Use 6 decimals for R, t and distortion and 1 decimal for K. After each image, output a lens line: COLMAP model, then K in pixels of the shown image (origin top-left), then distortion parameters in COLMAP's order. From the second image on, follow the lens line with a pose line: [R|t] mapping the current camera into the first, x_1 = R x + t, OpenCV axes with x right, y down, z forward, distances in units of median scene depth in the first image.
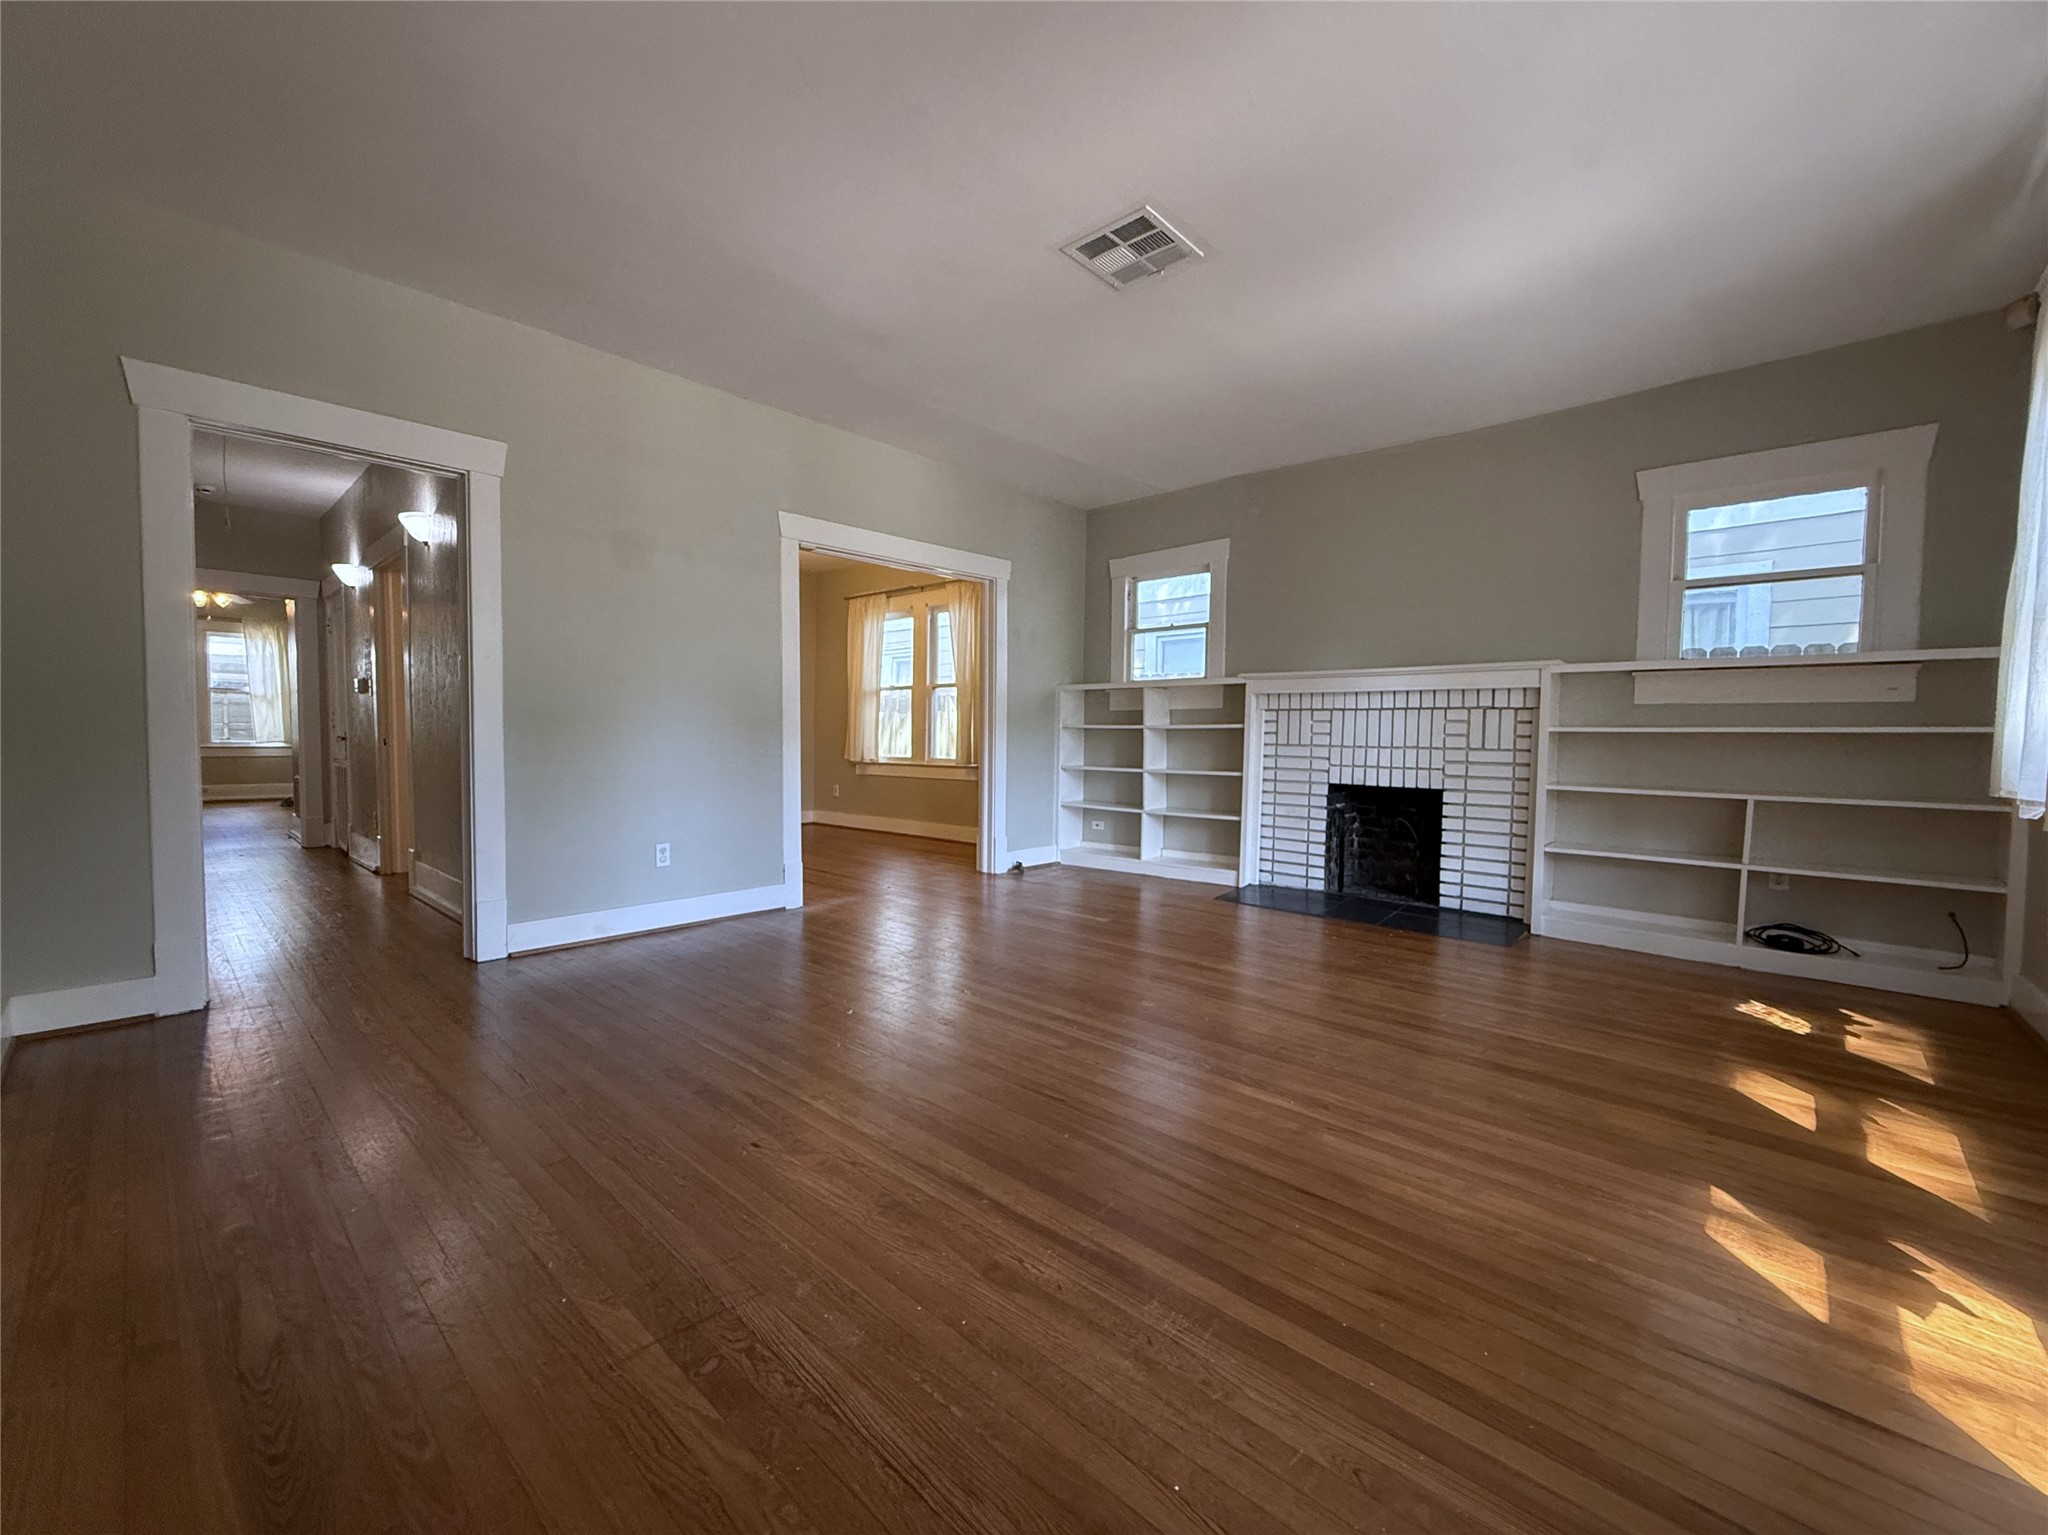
lens RADIAL K [[828.8, 0, 1016.0], [0, 828.8, 776.2], [0, 0, 1]] dist [-0.002689, -0.000405]
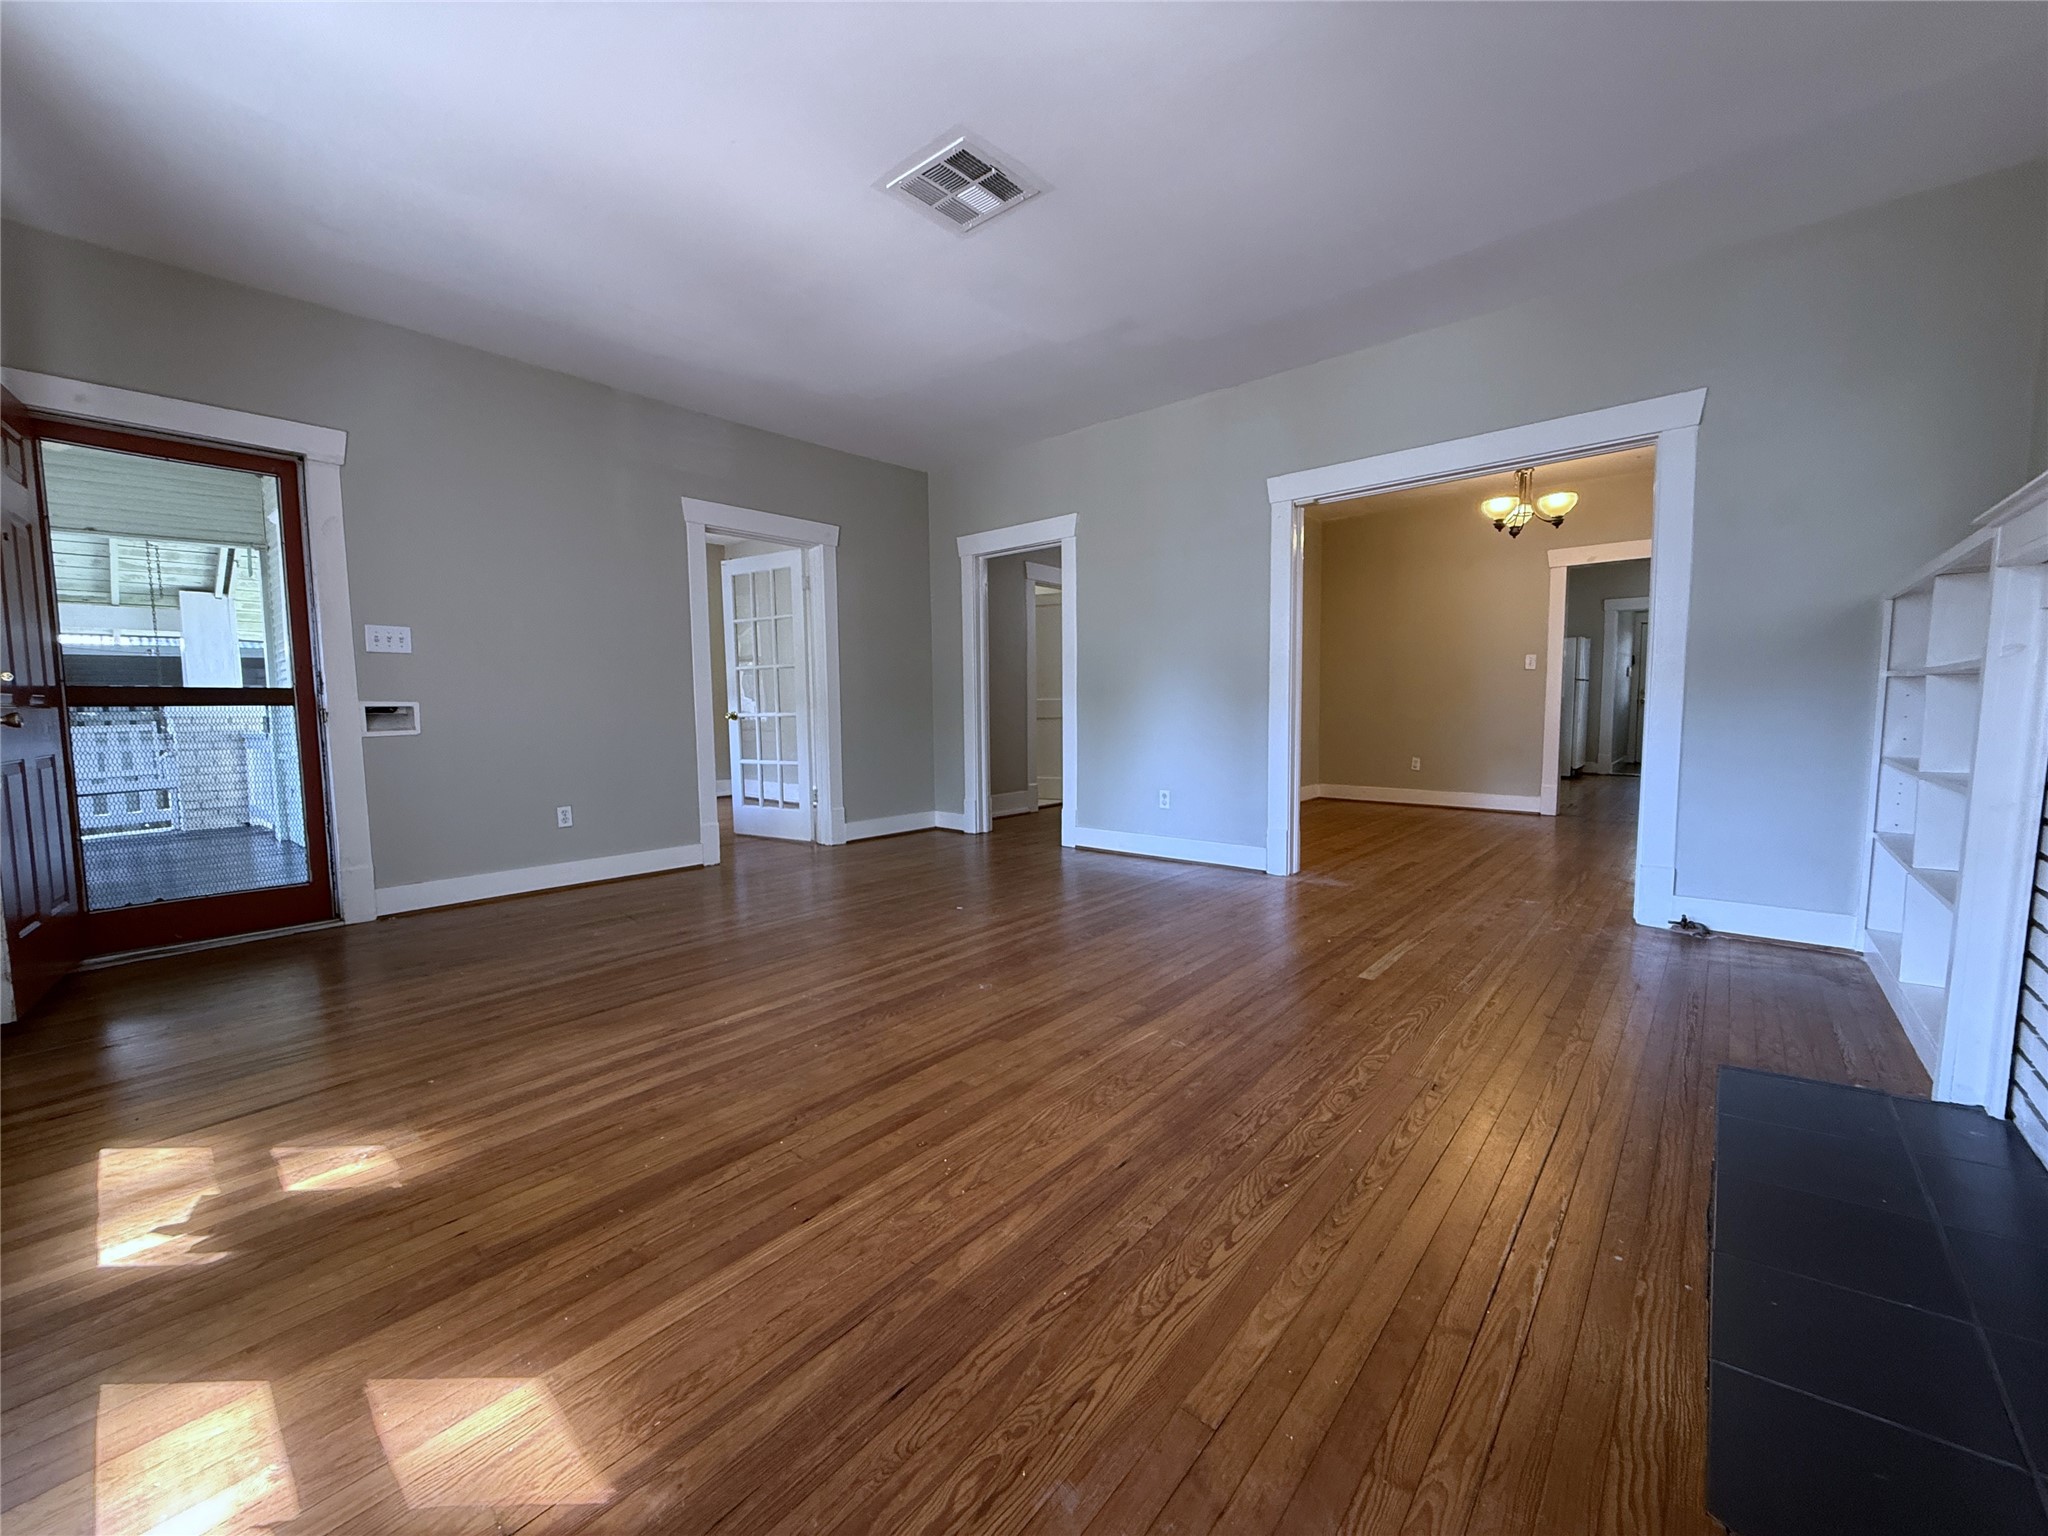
lens RADIAL K [[828.8, 0, 1022.6], [0, 828.8, 775.1], [0, 0, 1]] dist [-0.002689, -0.000405]
pose [[0.024944, 0.080490, -0.996443, 0.716926], [-0.044392, 0.995859, 0.079332, -0.026622], [0.998703, 0.042256, 0.028414, 0.671264]]
